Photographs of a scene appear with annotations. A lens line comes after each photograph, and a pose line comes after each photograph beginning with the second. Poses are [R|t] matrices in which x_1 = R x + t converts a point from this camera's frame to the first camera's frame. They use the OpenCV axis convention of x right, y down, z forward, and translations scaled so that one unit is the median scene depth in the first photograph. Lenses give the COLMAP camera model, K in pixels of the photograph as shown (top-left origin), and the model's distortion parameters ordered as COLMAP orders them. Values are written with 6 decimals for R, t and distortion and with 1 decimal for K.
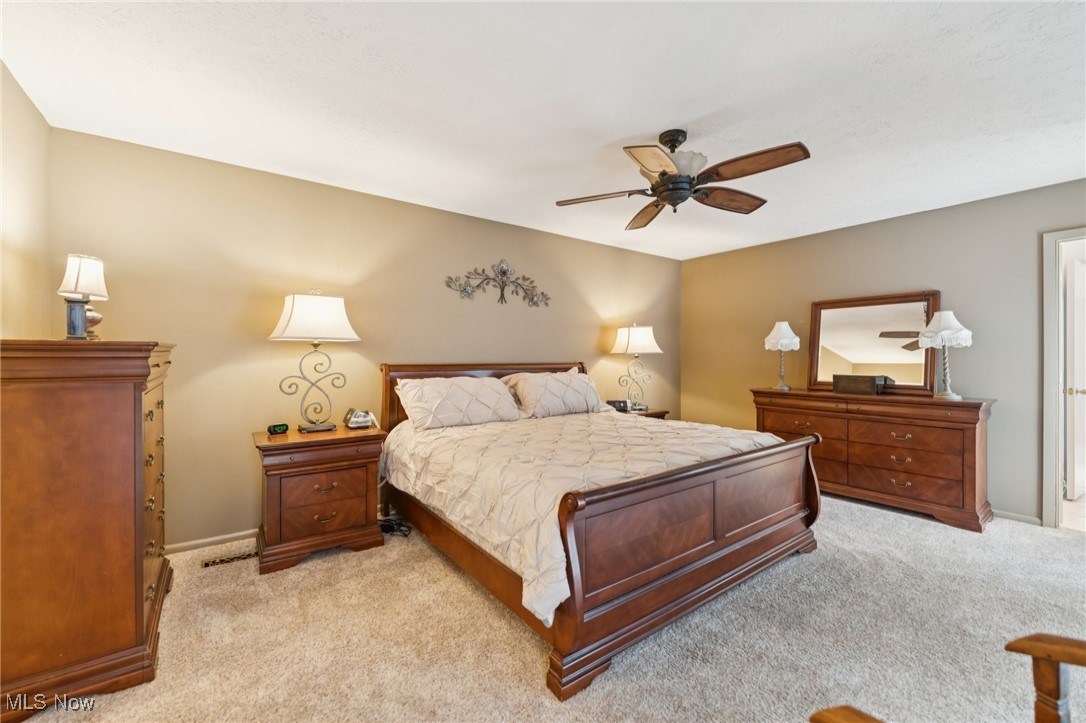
lens RADIAL K [[432.3, 0, 540.5], [0, 432.3, 371.5], [0, 0, 1]] dist [-0.001864, -0.000216]
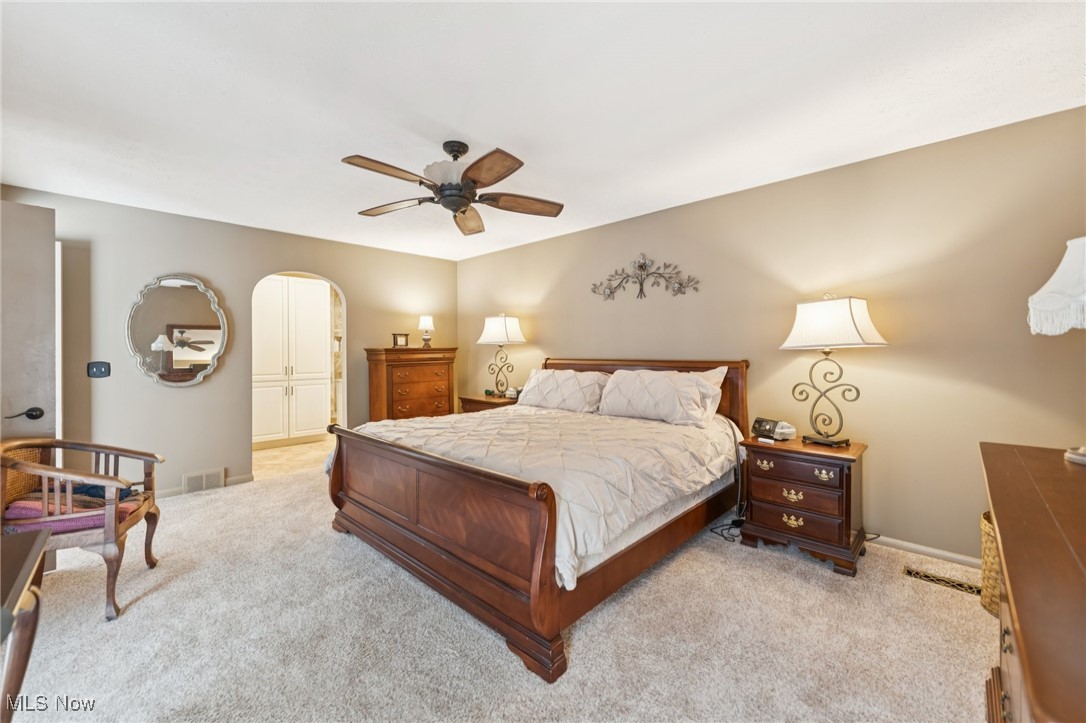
lens RADIAL K [[432.3, 0, 540.5], [0, 432.3, 371.5], [0, 0, 1]] dist [-0.001864, -0.000216]
pose [[0.162815, 0.024351, -0.986356, 0.818359], [-0.058122, 0.998196, 0.015049, 0.005851], [0.984943, 0.054878, 0.163937, 0.609187]]
